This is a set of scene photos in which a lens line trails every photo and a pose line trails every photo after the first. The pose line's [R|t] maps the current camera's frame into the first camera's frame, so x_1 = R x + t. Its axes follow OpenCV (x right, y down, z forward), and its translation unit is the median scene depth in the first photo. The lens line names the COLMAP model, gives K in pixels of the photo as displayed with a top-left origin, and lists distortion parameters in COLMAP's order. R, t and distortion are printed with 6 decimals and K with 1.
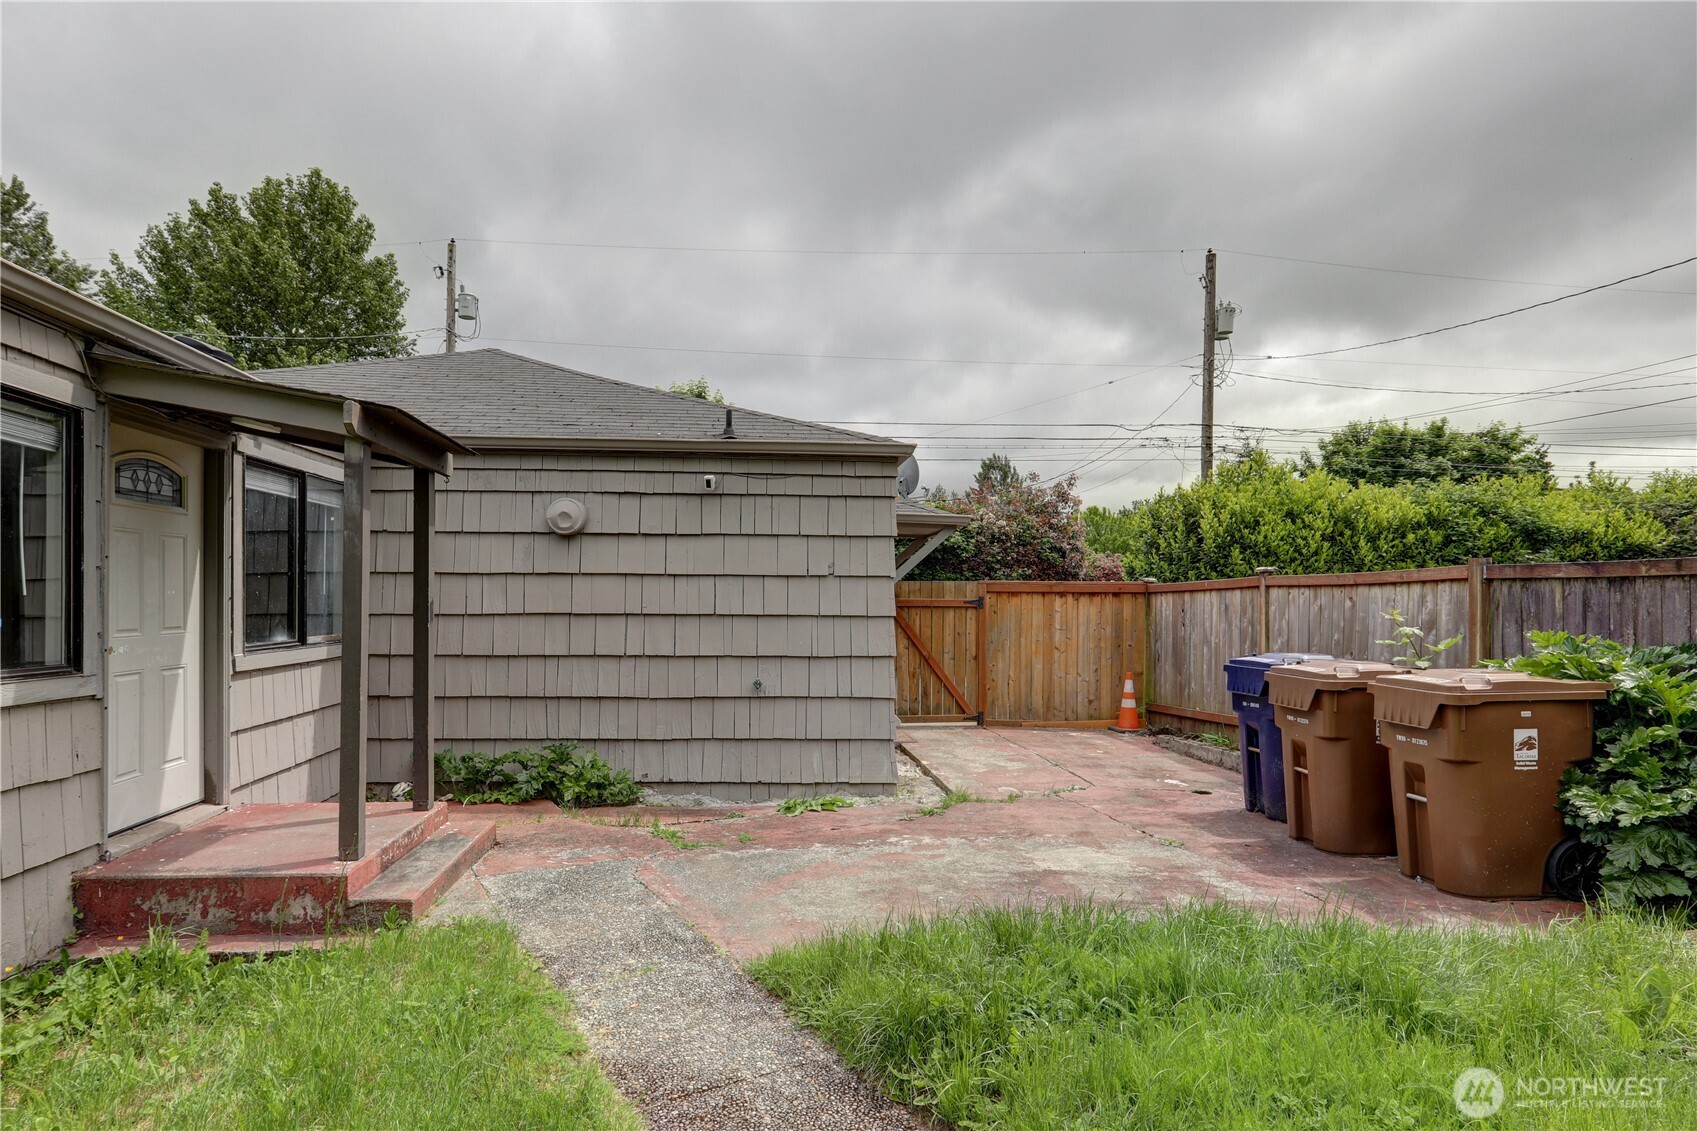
lens RADIAL K [[895.5, 0, 782.0], [0, 895.5, 596.0], [0, 0, 1]] dist [-0.003759, 0.007843]
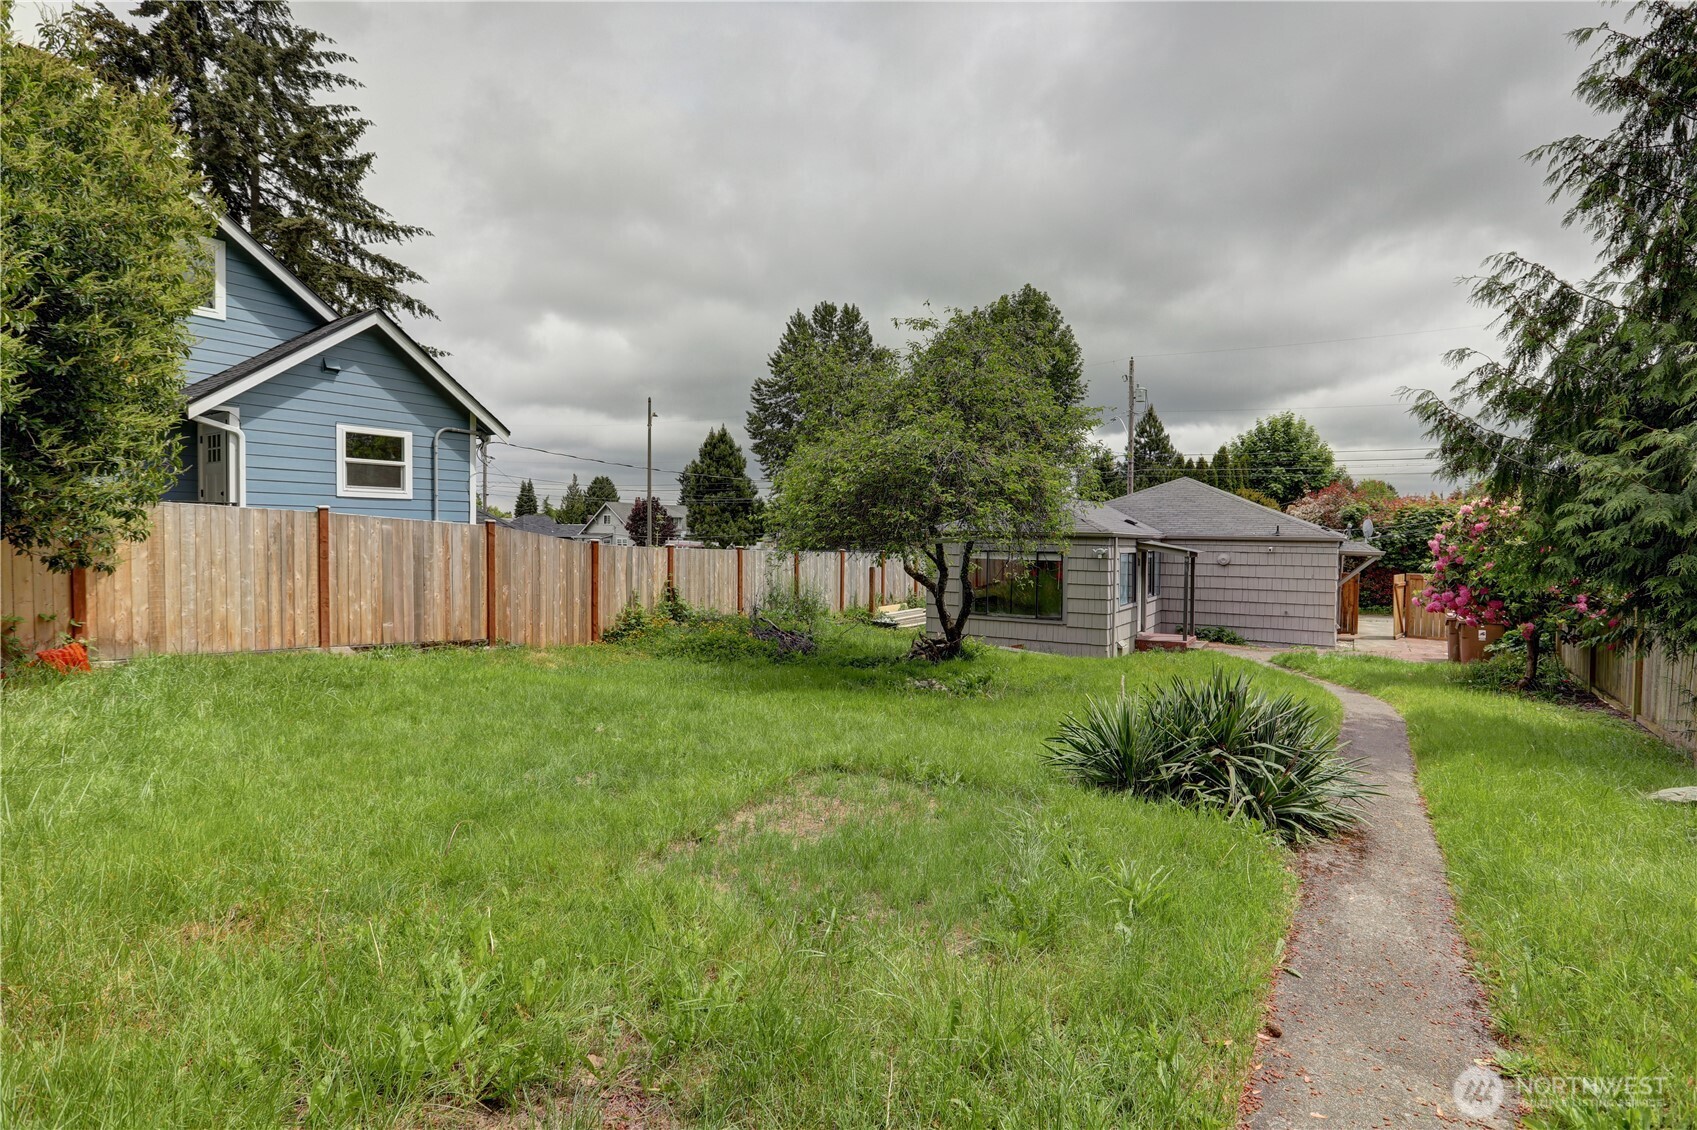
lens RADIAL K [[858.1, 0, 848.5], [0, 858.1, 565.0], [0, 0, 1]] dist [-0.025832, 0.000443]
pose [[0.831812, 0.020327, -0.554686, 0.362245], [0.001341, 0.999253, 0.038629, -0.192154], [0.555057, -0.032876, 0.831163, -2.426476]]
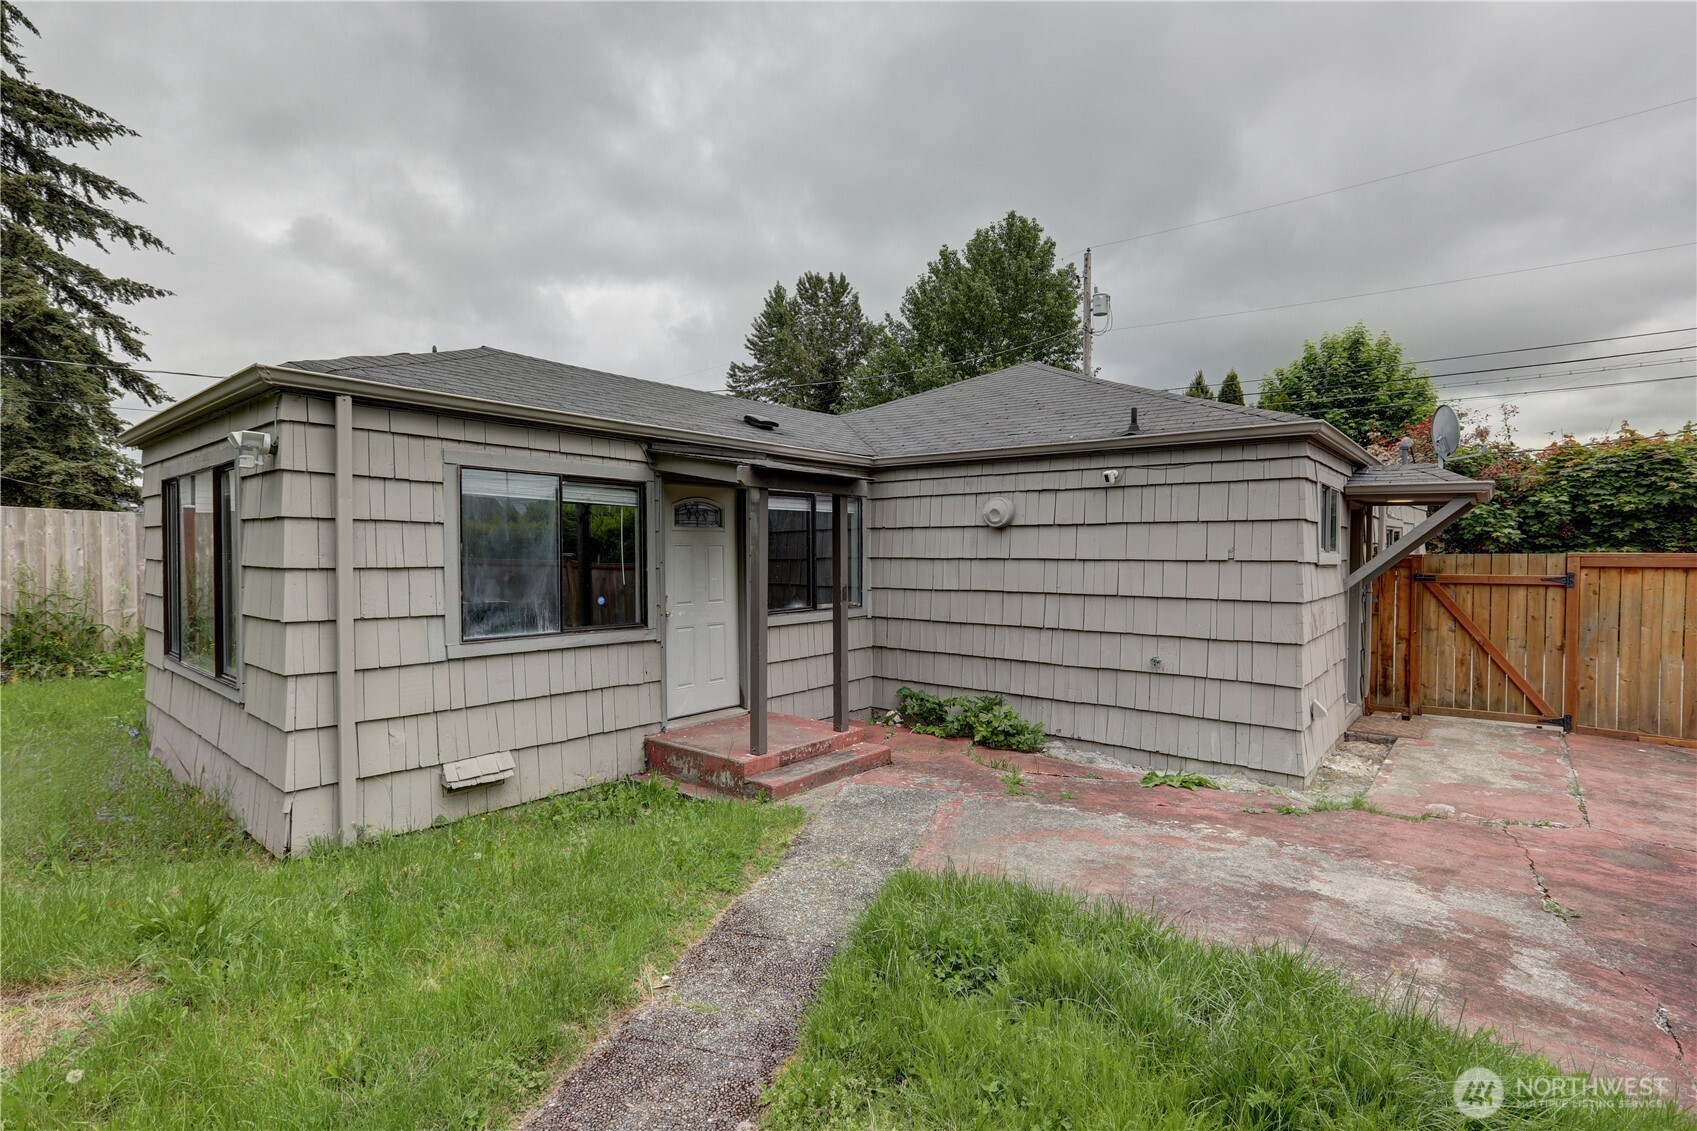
lens RADIAL K [[802.1, 0, 848.5], [0, 802.1, 565.5], [0, 0, 1]] dist [0.010870, 0.000786]
pose [[0.741043, 0.006904, -0.671422, 0.349711], [0.008343, 0.999775, 0.019488, -0.038675], [0.671405, -0.020043, 0.740819, 0.038744]]
